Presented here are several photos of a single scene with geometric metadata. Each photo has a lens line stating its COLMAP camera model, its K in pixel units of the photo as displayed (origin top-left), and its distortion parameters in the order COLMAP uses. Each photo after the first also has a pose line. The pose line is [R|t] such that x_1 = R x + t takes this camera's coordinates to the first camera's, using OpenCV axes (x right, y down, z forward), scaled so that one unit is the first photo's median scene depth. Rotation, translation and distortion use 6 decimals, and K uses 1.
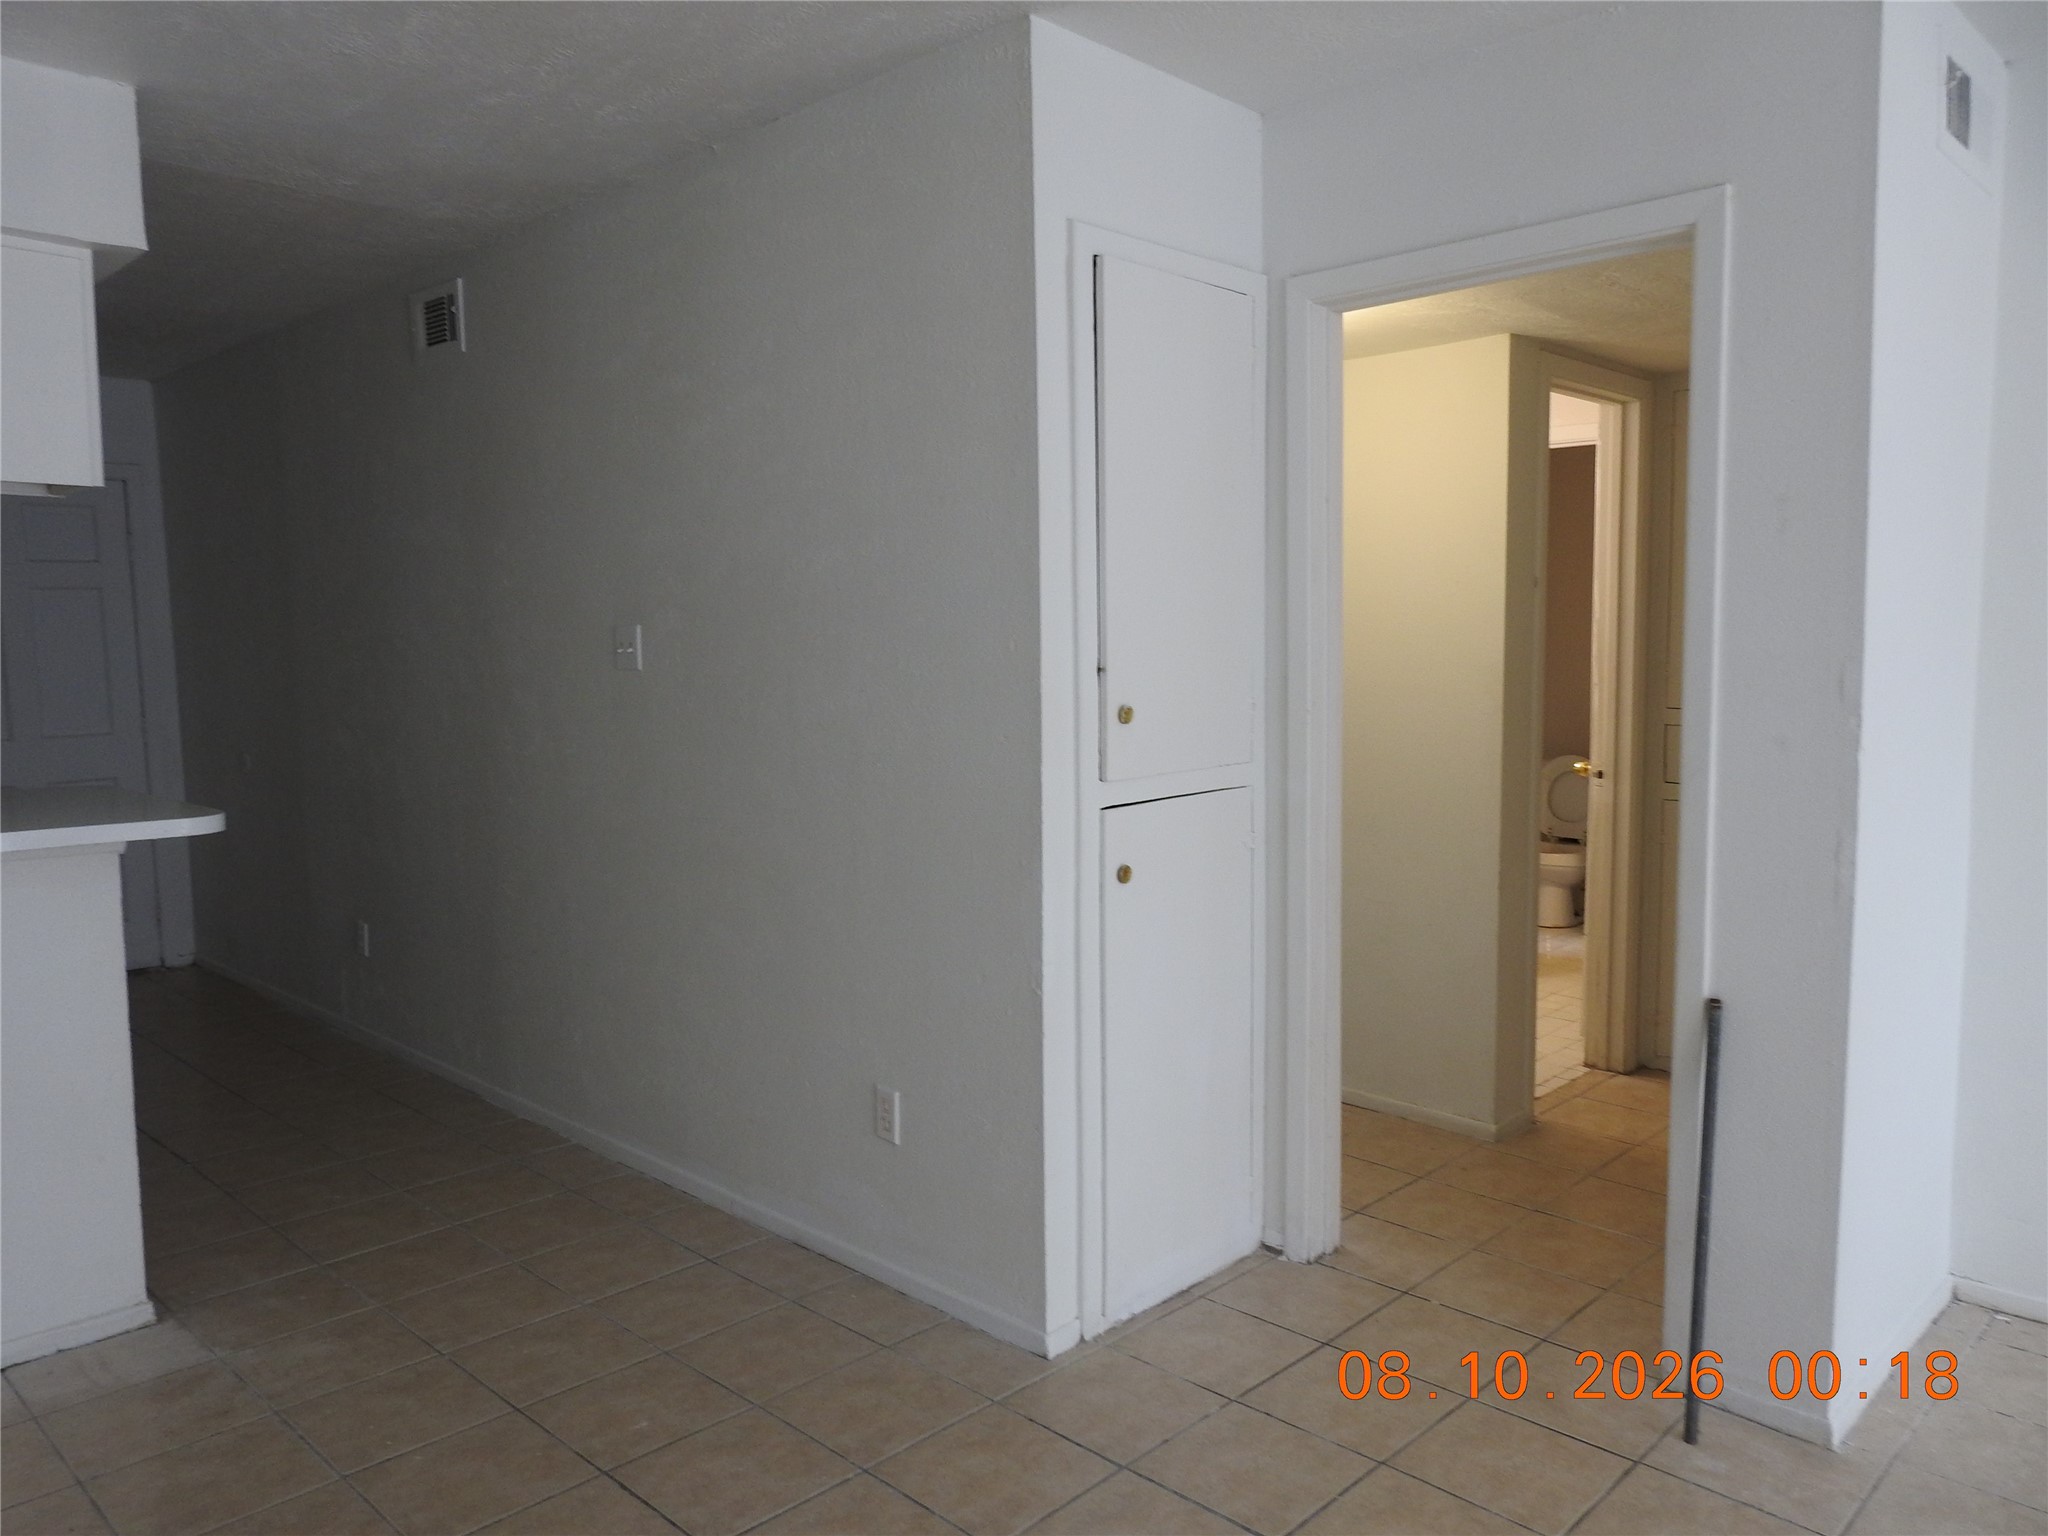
lens RADIAL K [[1450.0, 0, 1032.7], [0, 1450.0, 761.2], [0, 0, 1]] dist [0.004471, -0.003623]
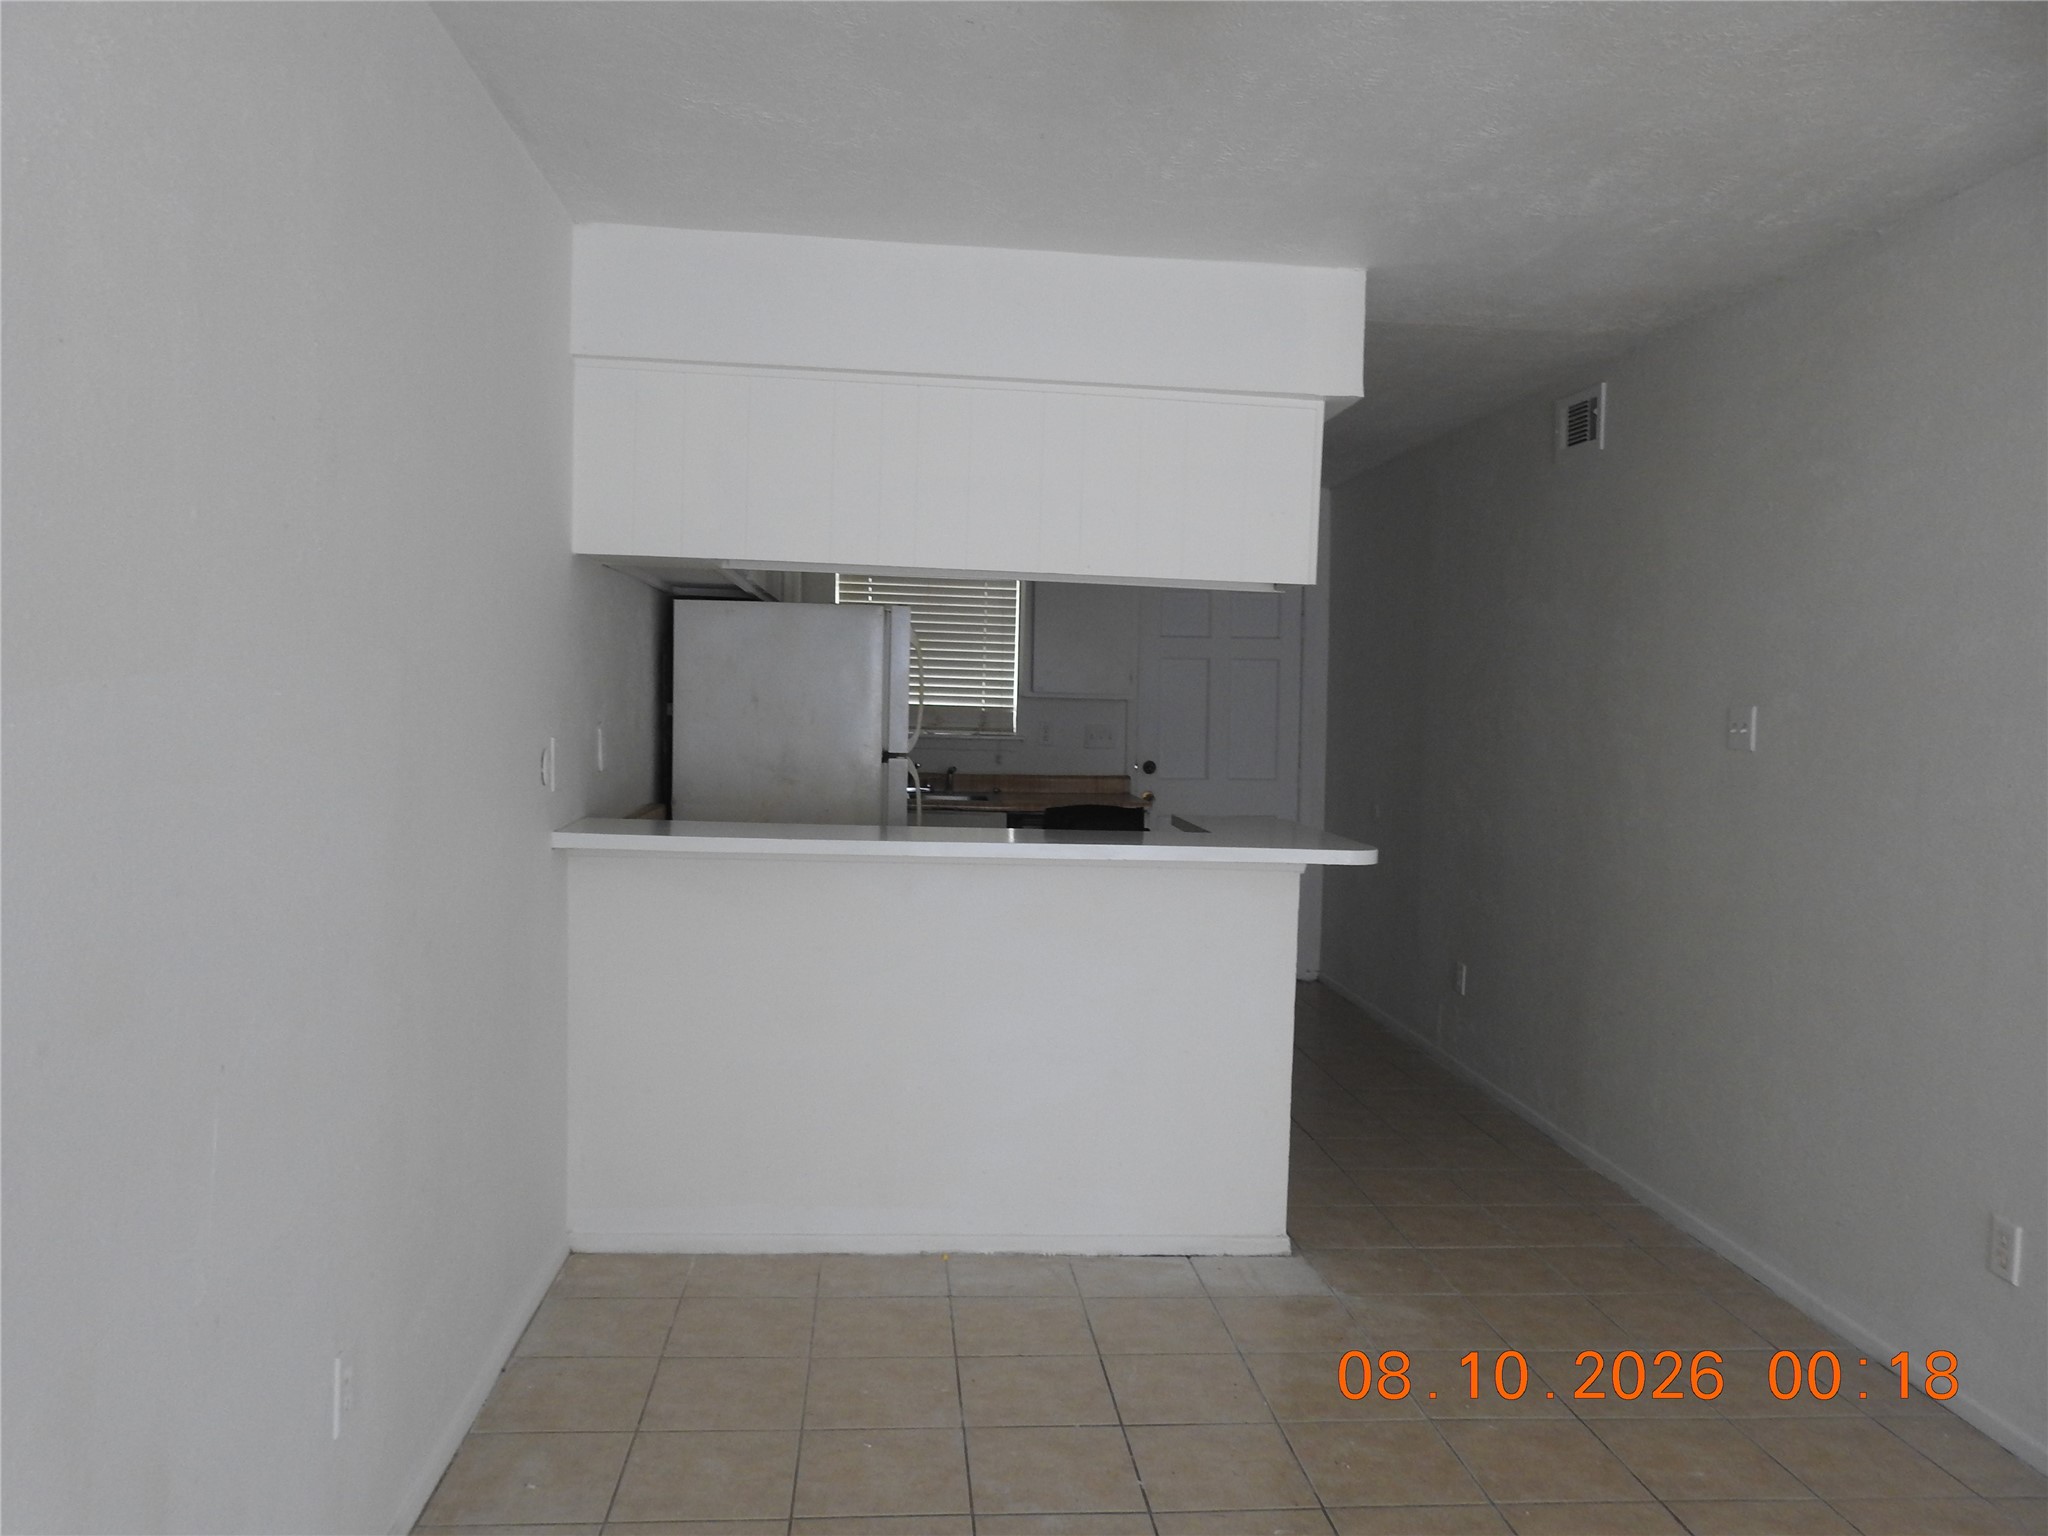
lens RADIAL K [[1466.5, 0, 1050.1], [0, 1466.5, 766.4], [0, 0, 1]] dist [0.002561, 0.007536]
pose [[0.761905, 0.061378, -0.644774, 0.020419], [-0.091347, 0.995732, -0.013155, 0.007245], [0.641215, 0.068921, 0.764260, -0.115358]]
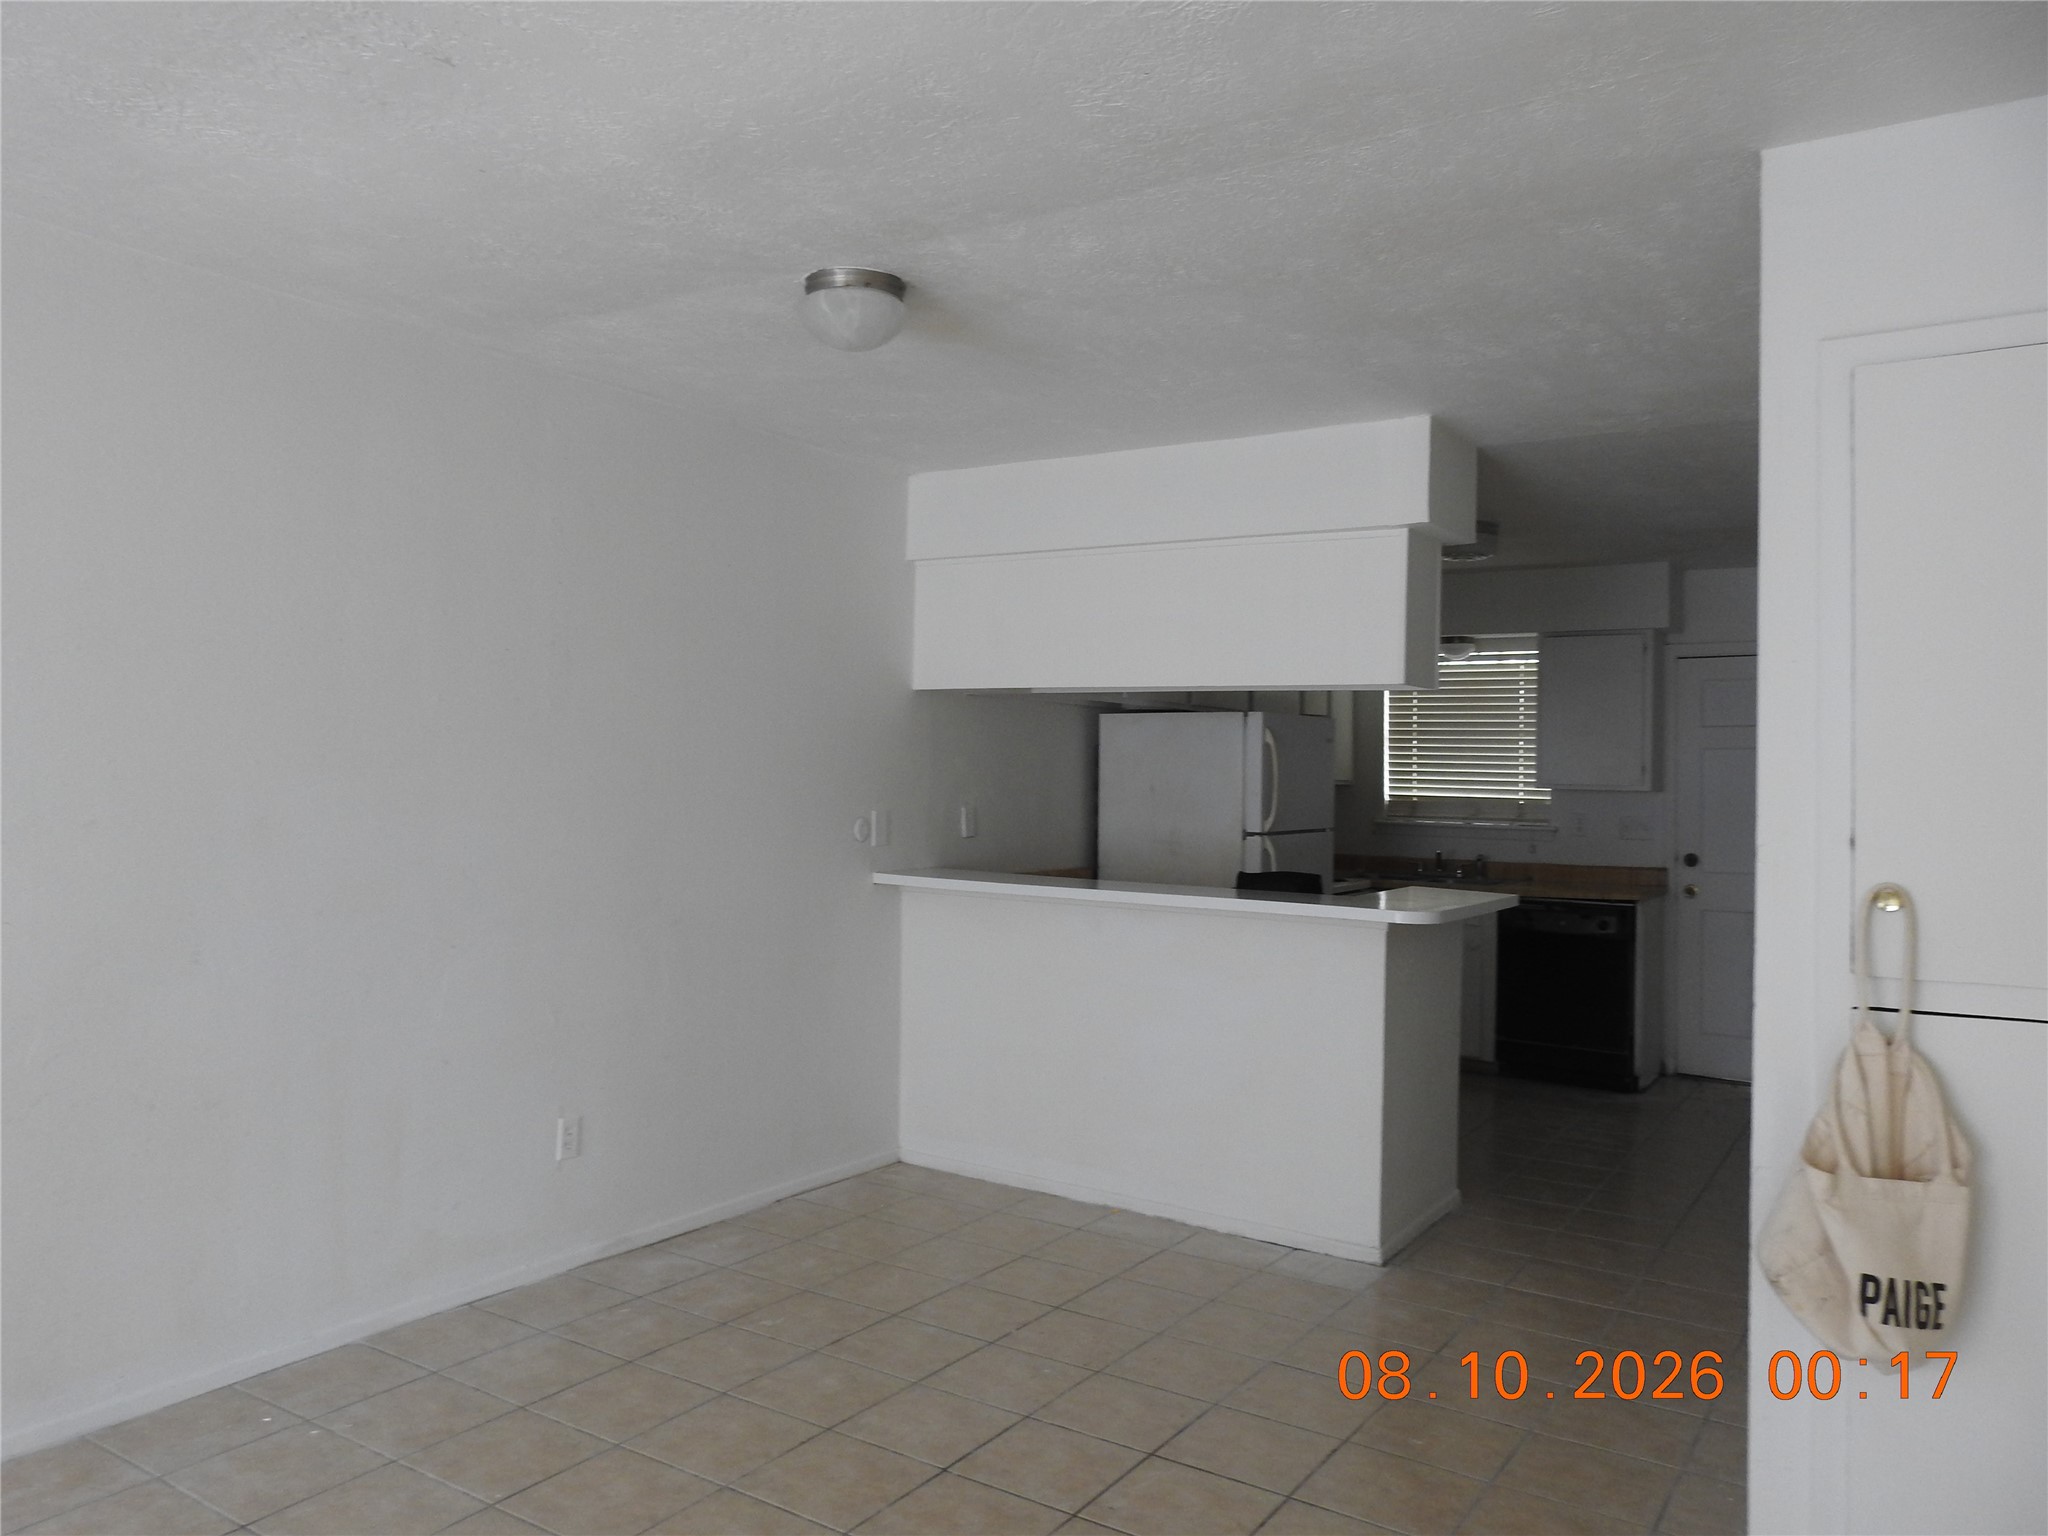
lens RADIAL K [[1466.5, 0, 1050.1], [0, 1466.5, 766.4], [0, 0, 1]] dist [0.002561, 0.007536]
pose [[0.198880, 0.005120, -0.980010, 0.724899], [-0.106609, 0.994165, -0.016441, -0.039599], [0.974208, 0.107748, 0.198265, 0.342830]]
